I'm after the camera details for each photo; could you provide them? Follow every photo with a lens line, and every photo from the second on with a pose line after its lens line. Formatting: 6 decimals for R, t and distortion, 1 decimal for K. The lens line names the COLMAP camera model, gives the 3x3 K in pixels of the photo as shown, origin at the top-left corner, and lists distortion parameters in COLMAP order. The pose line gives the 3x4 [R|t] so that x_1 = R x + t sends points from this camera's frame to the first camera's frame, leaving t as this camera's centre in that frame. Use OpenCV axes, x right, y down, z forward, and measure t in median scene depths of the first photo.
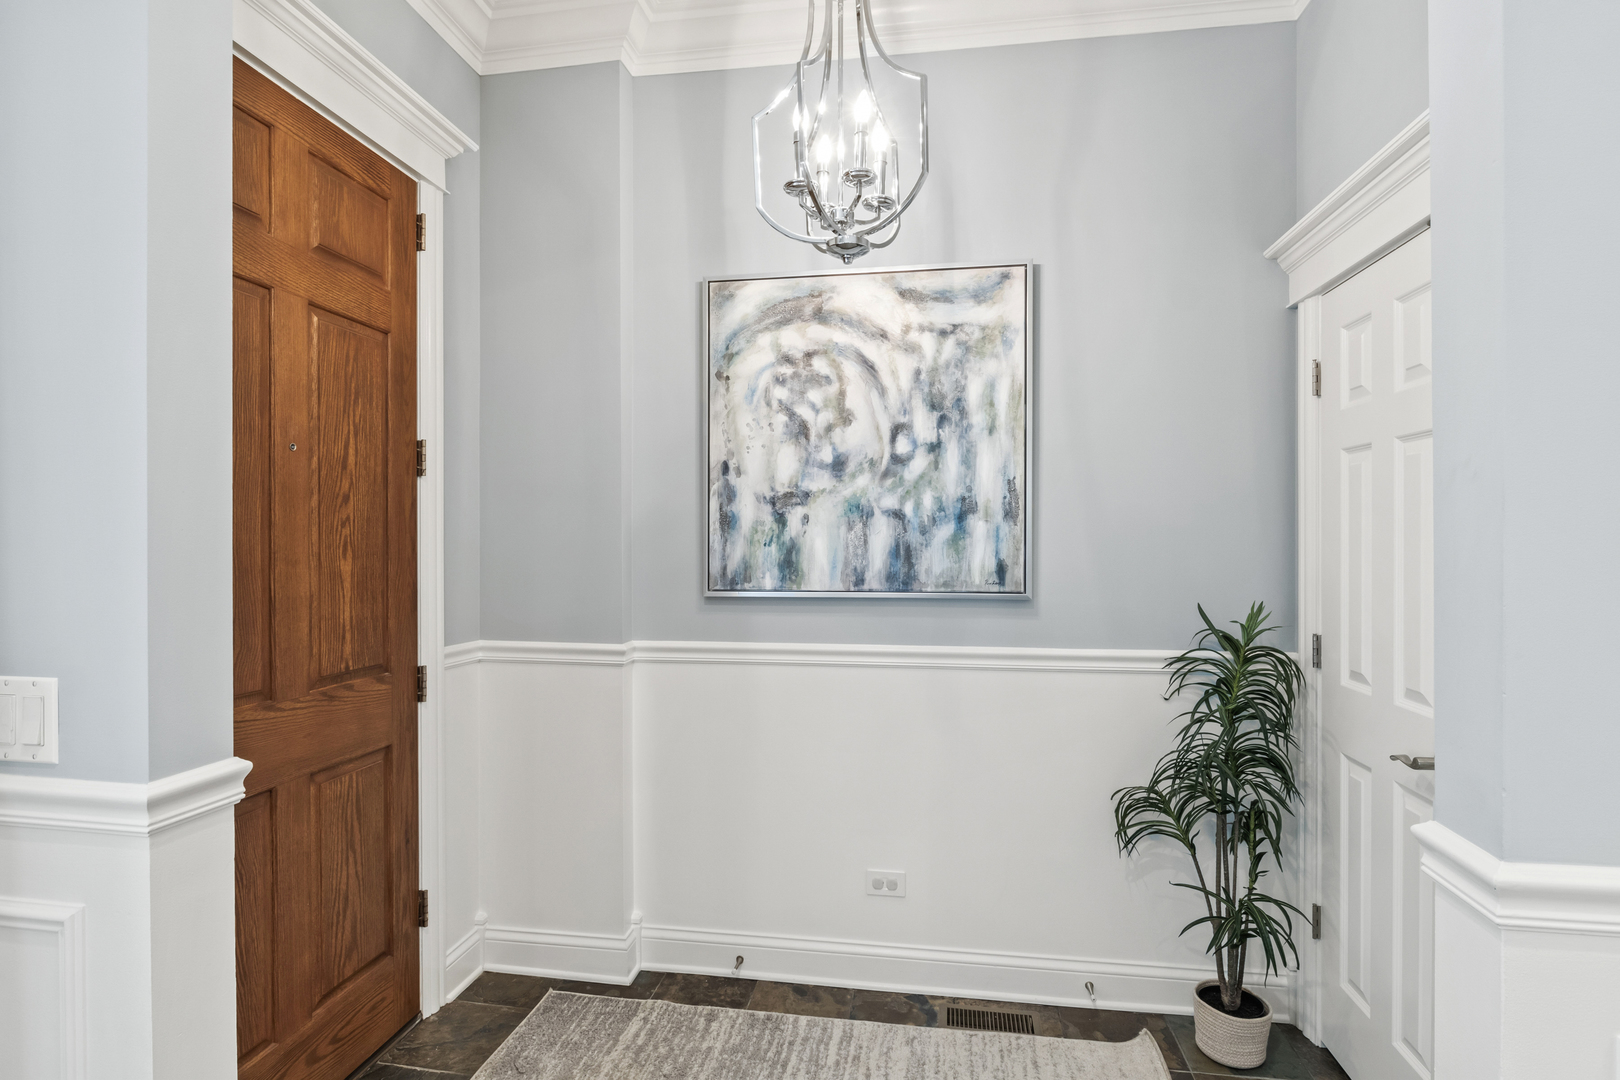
lens RADIAL K [[811.4, 0, 809.9], [0, 811.4, 543.4], [0, 0, 1]] dist [-0.006182, -0.002016]
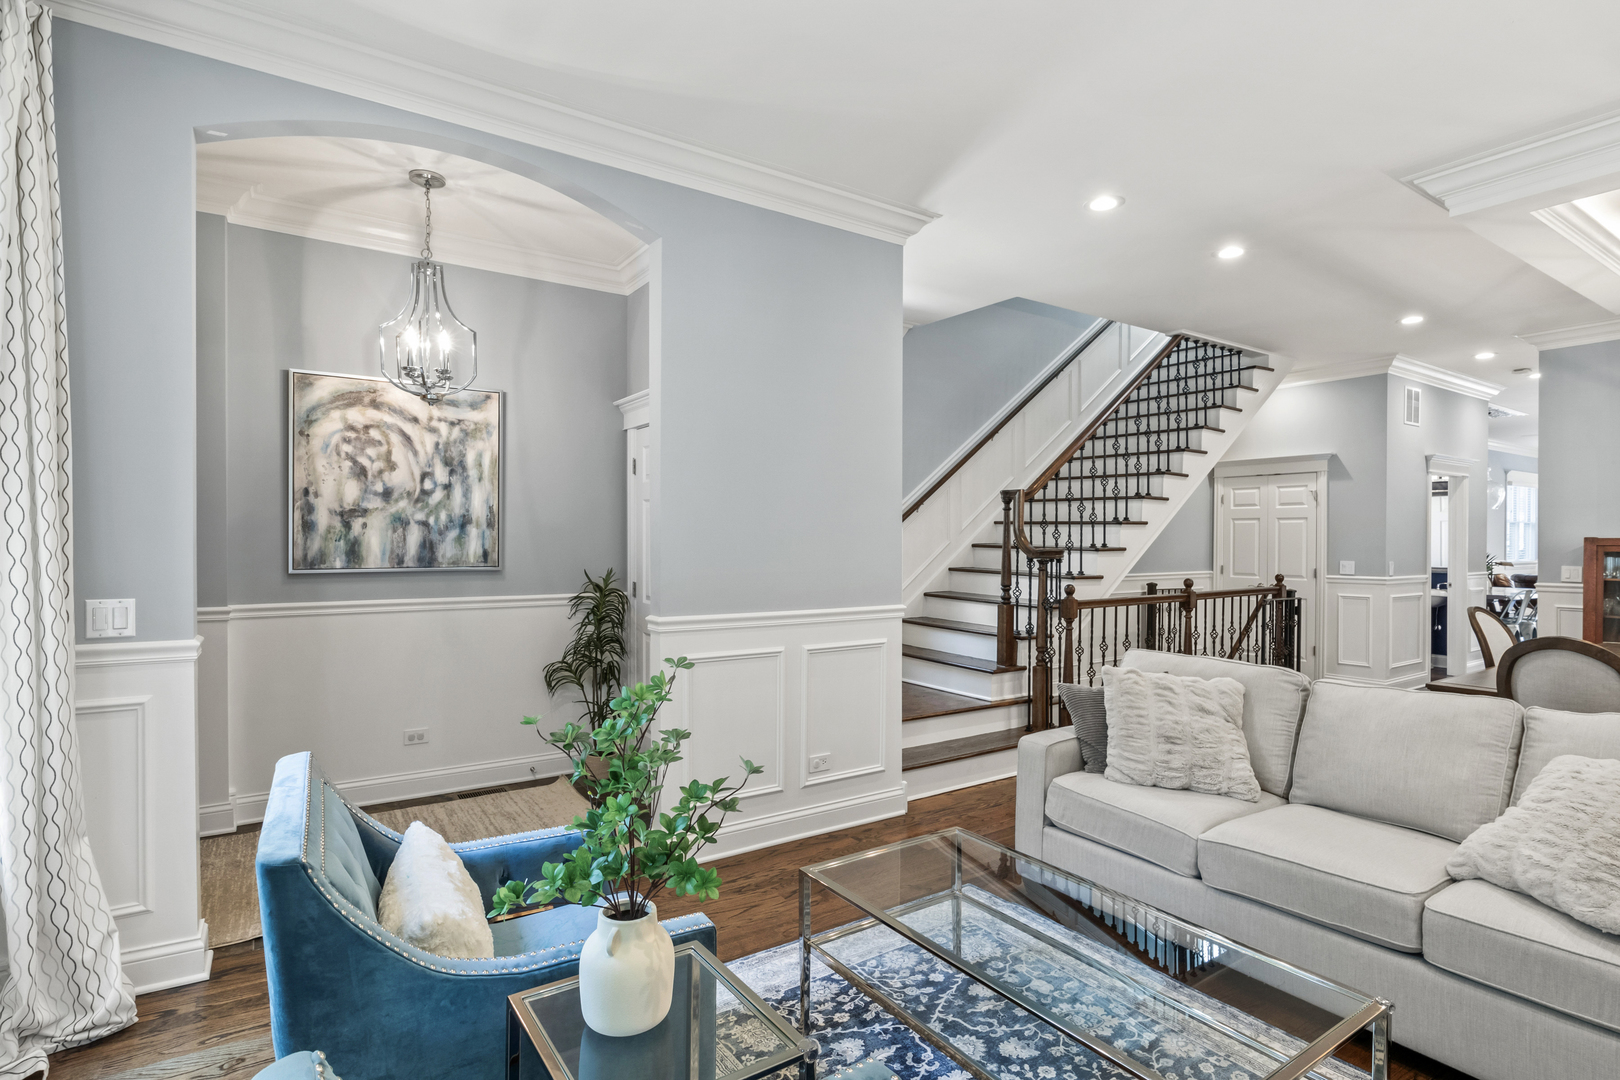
lens RADIAL K [[811.4, 0, 815.0], [0, 811.4, 551.5], [0, 0, 1]] dist [-0.006182, -0.002016]
pose [[0.730094, -0.006177, 0.683318, -0.474535], [-0.002377, 0.999930, 0.011579, 0.002309], [-0.683342, -0.010078, 0.730029, -0.859113]]
